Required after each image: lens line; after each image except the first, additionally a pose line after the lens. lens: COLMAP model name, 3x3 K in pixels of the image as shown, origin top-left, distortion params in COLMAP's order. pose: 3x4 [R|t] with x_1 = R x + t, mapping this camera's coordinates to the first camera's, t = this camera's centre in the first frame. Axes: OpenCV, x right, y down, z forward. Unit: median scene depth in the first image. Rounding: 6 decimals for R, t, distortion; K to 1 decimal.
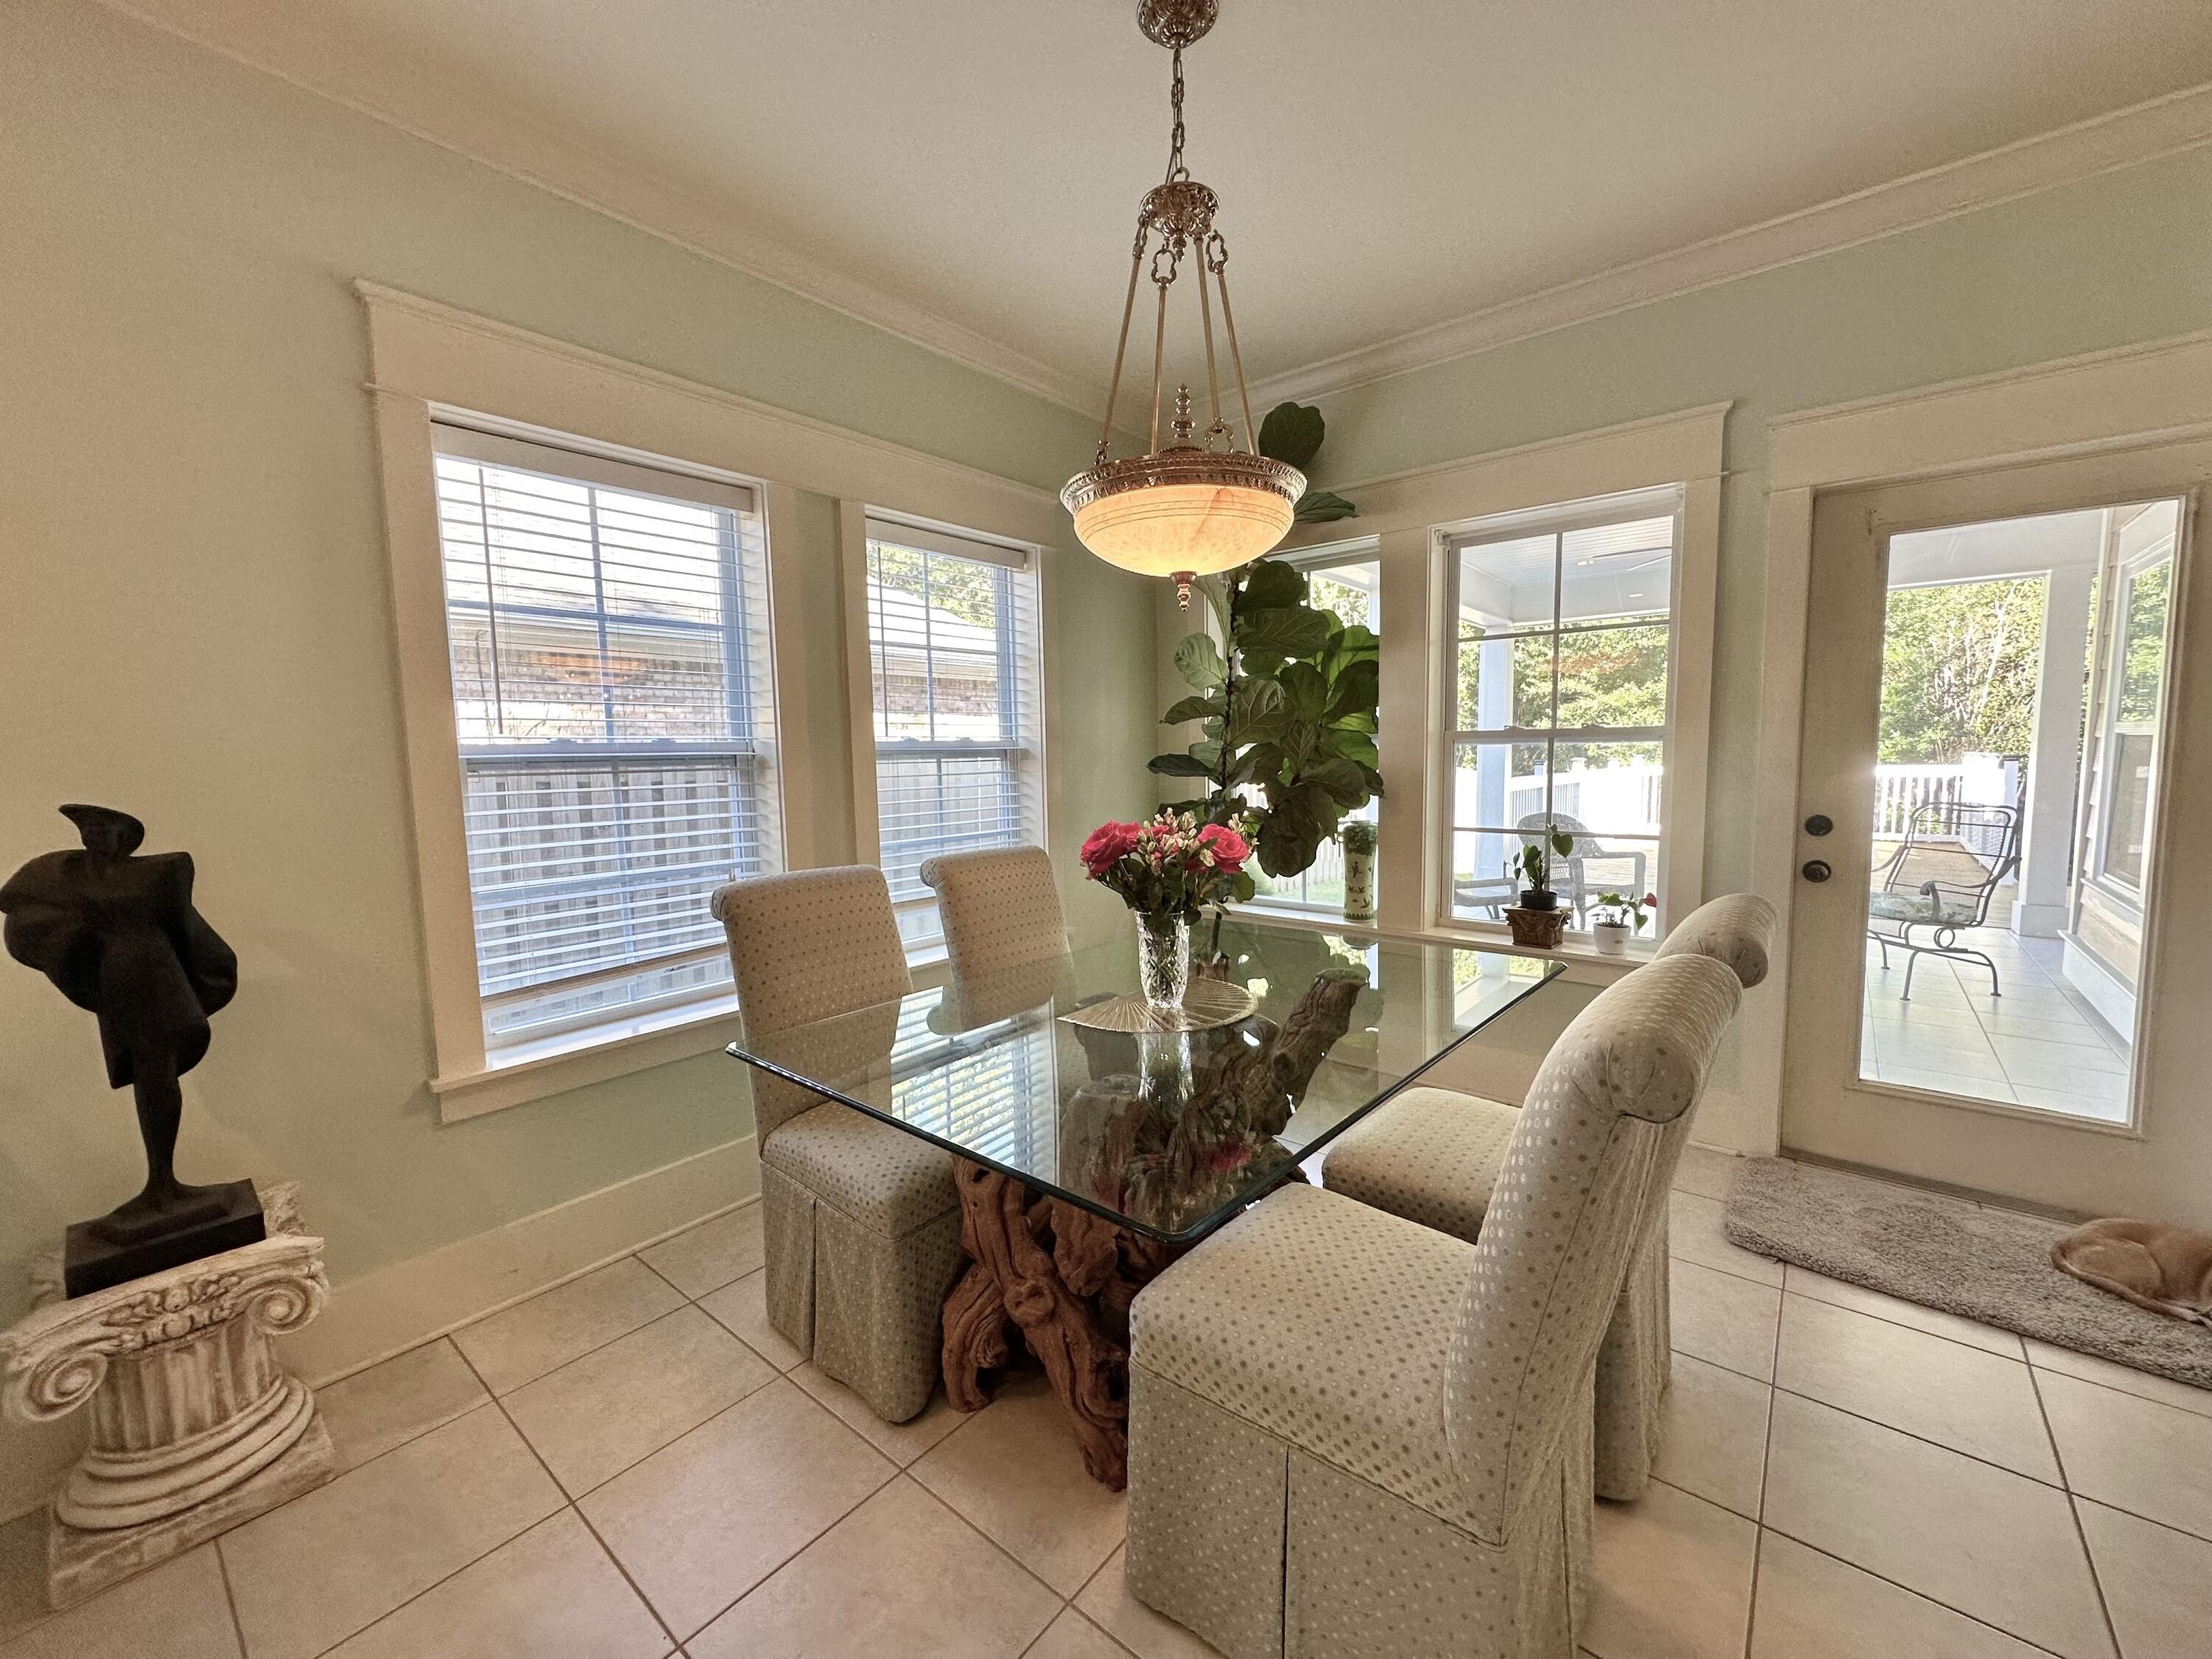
lens RADIAL K [[888.4, 0, 1111.7], [0, 888.4, 829.7], [0, 0, 1]] dist [0.001488, 0.000200]
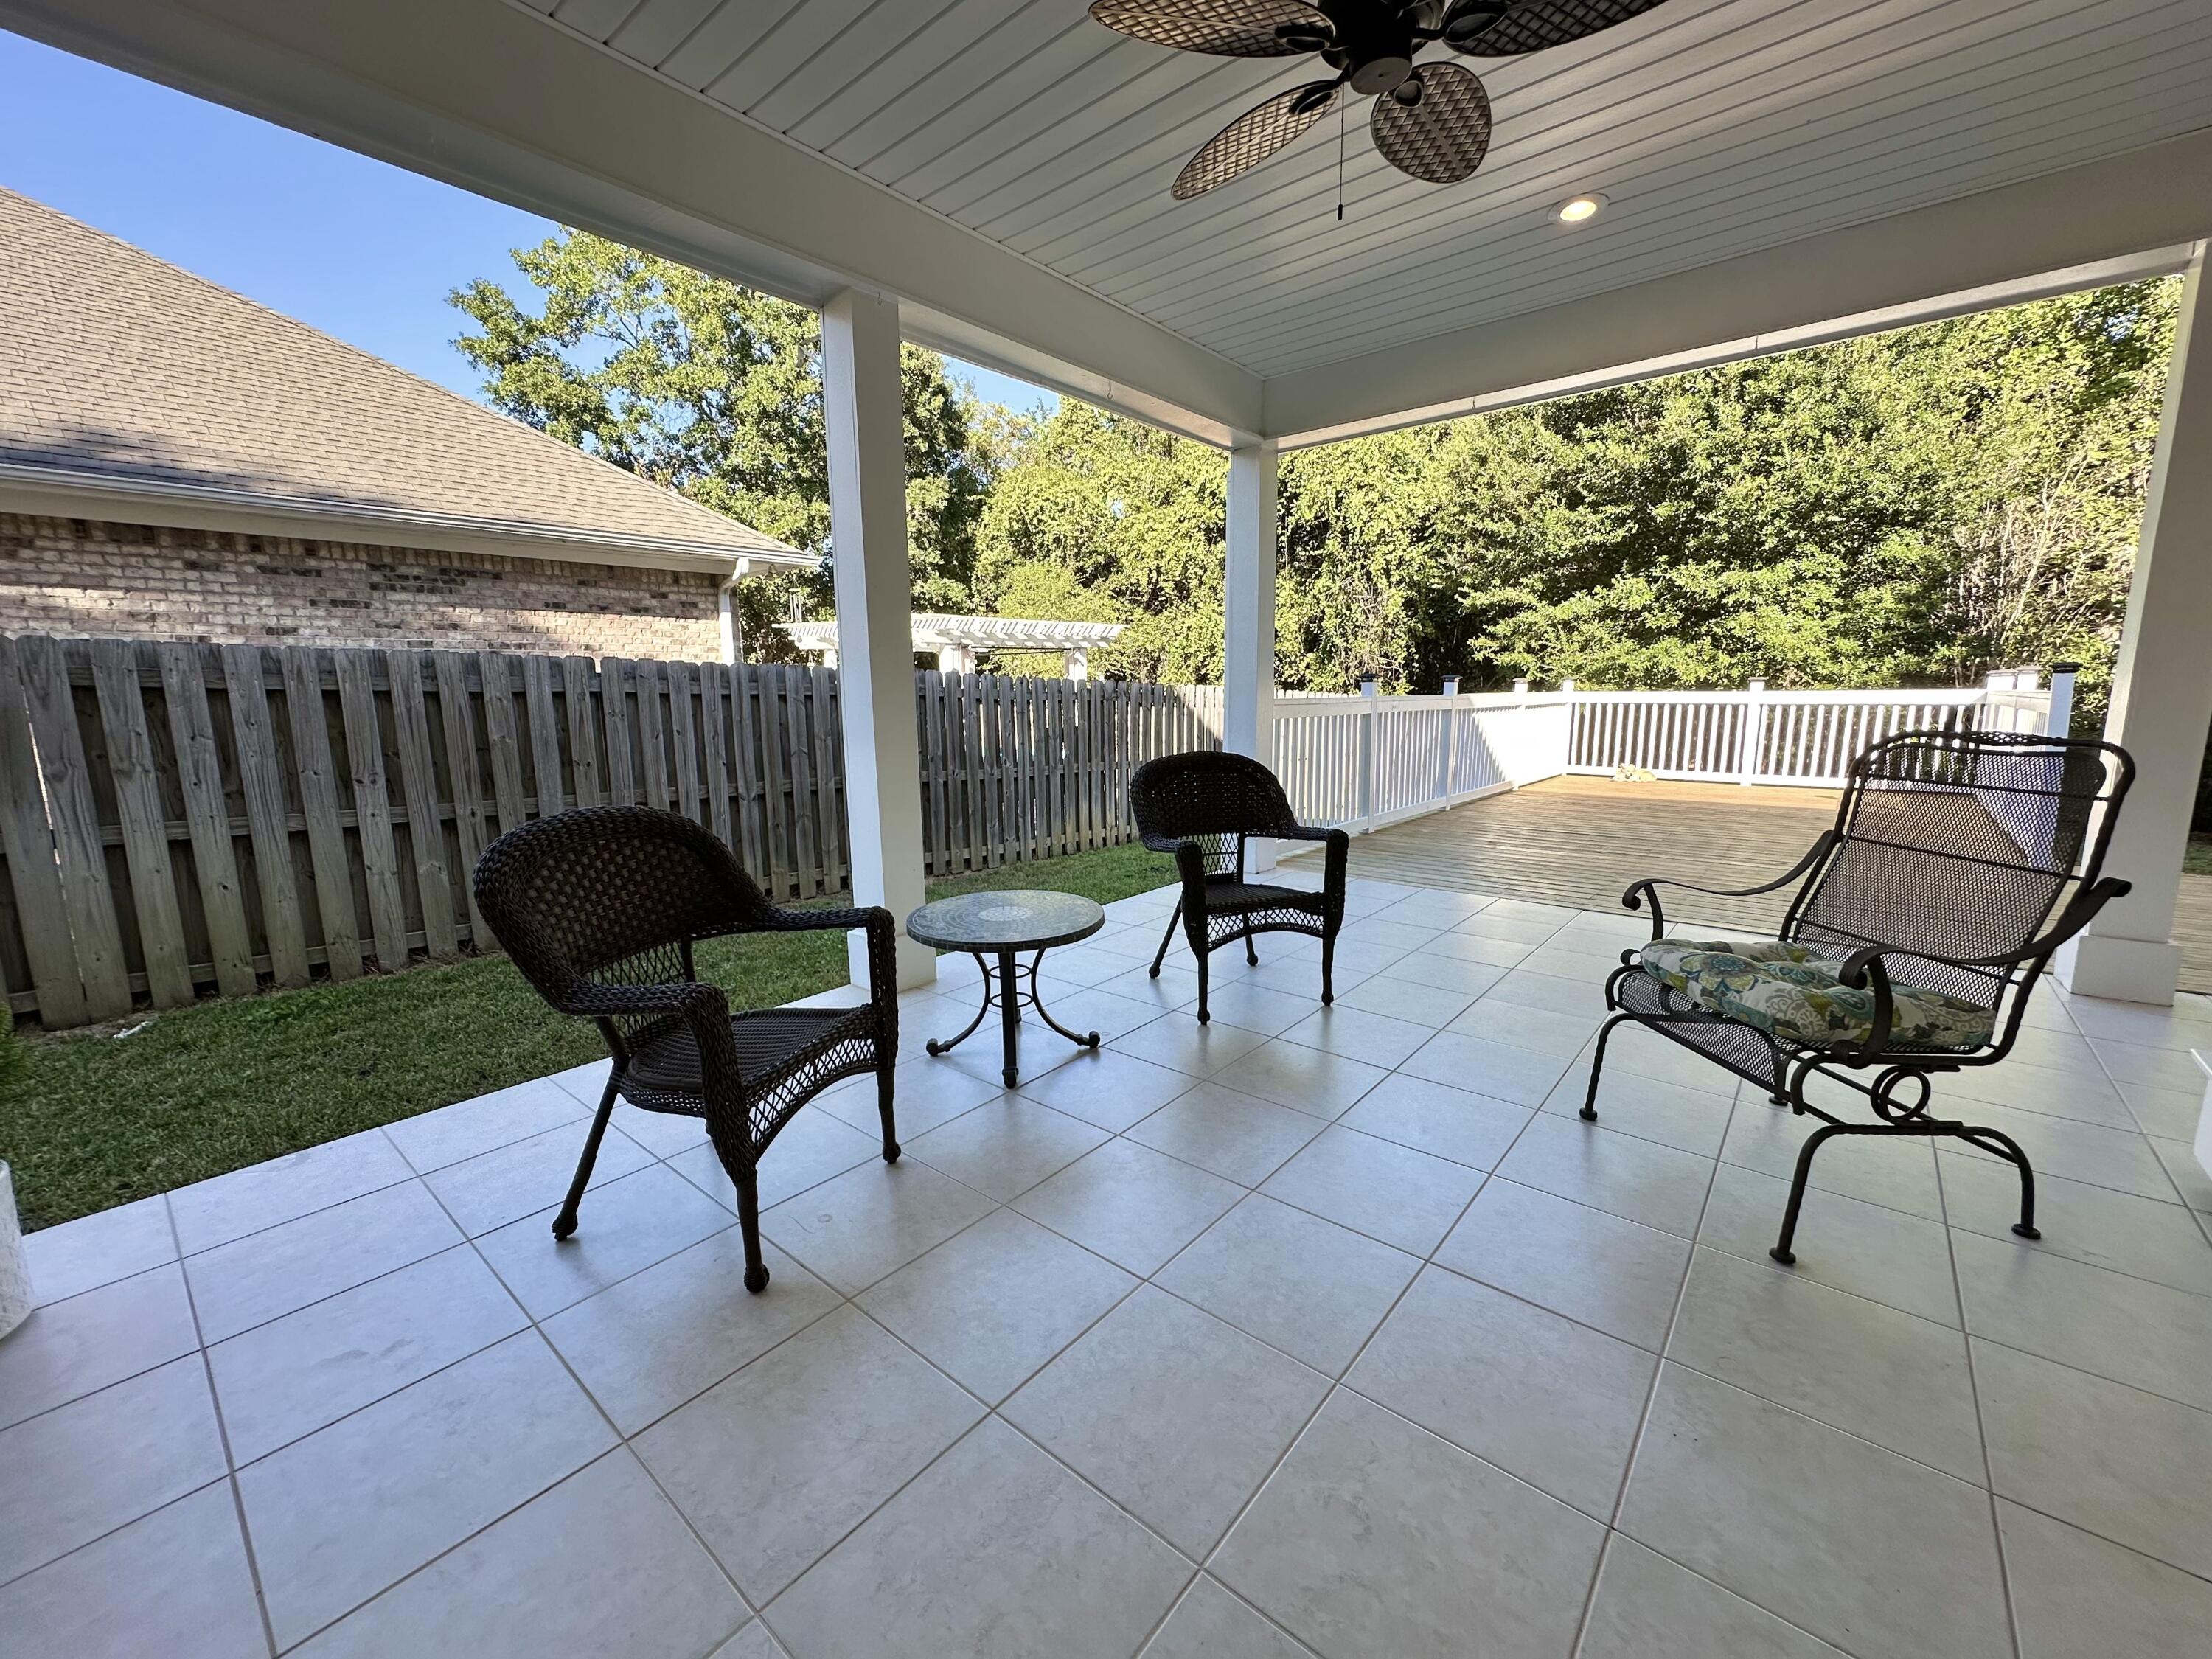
lens RADIAL K [[888.4, 0, 1111.7], [0, 888.4, 829.7], [0, 0, 1]] dist [0.001488, 0.000200]
pose [[0.999943, 0.005340, -0.009299, 0.327172], [-0.004651, 0.997348, 0.072626, -0.008513], [0.009662, -0.072578, 0.997316, 0.340461]]
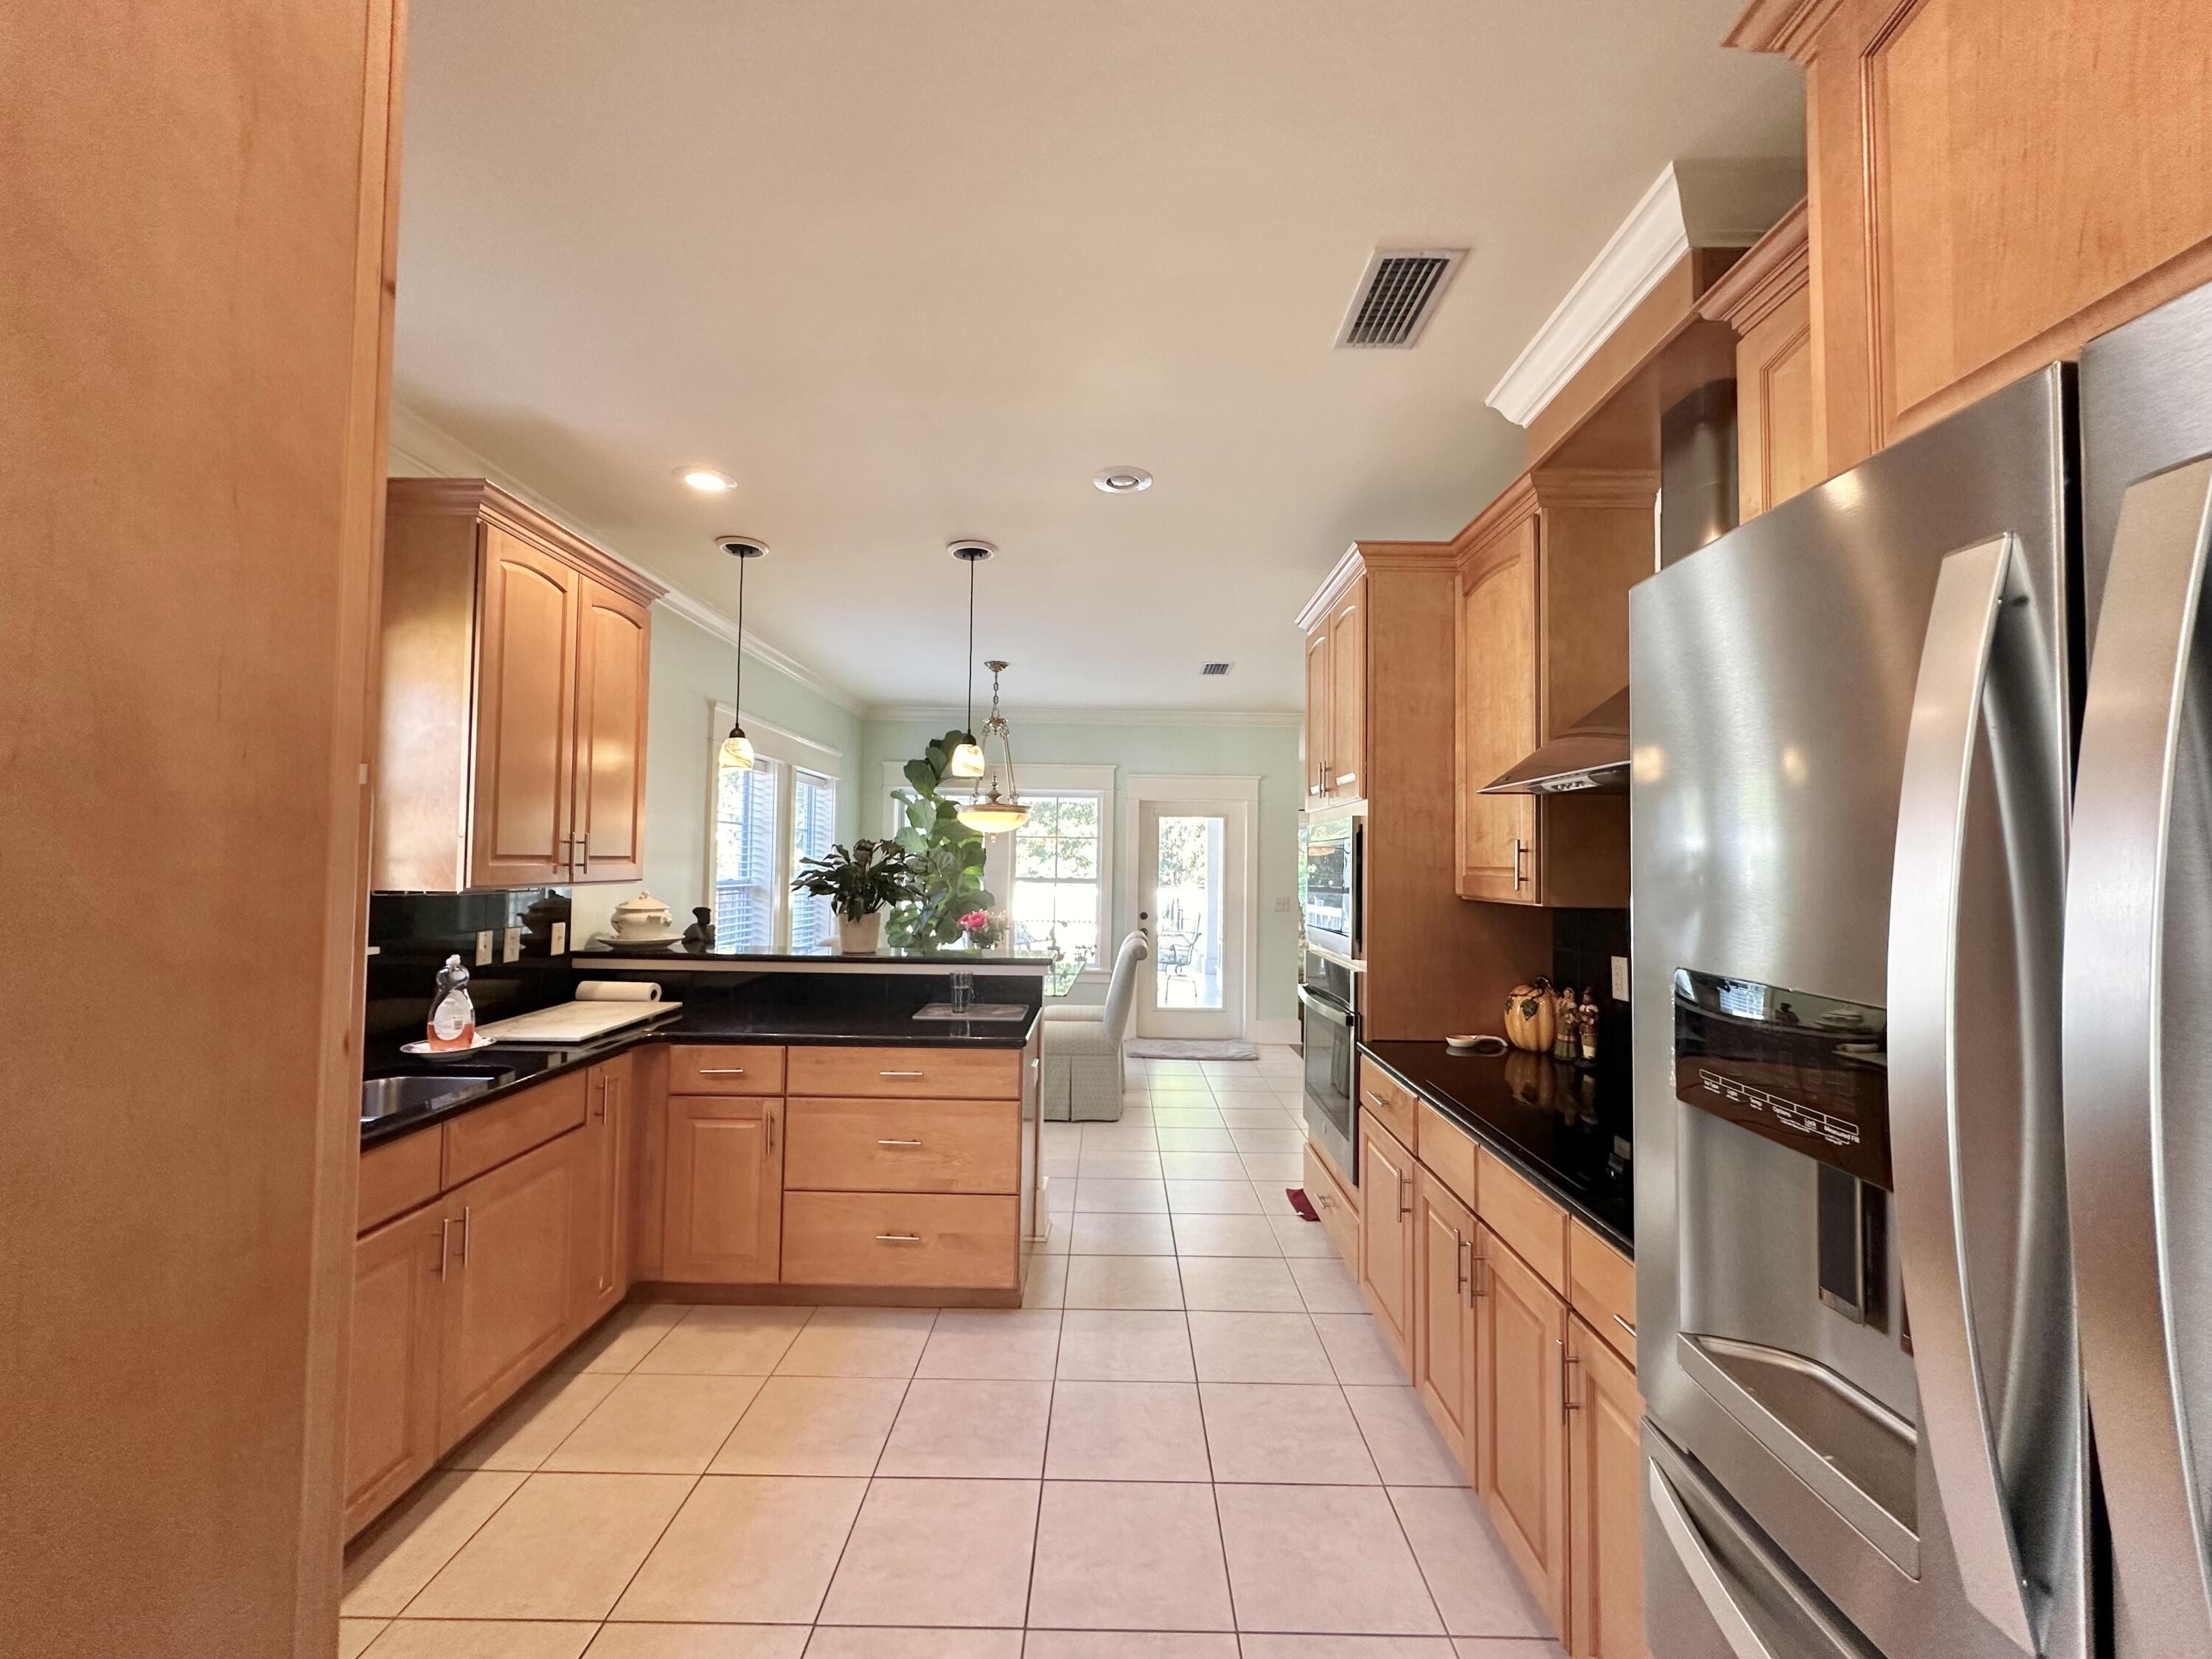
lens RADIAL K [[867.8, 0, 1082.7], [0, 867.8, 827.4], [0, 0, 1]] dist [0.001280, 0.000042]
pose [[0.797727, 0.053251, 0.600663, -0.298256], [0.025193, 0.992281, -0.121427, 0.013537], [-0.602493, 0.111998, 0.790227, -0.315692]]
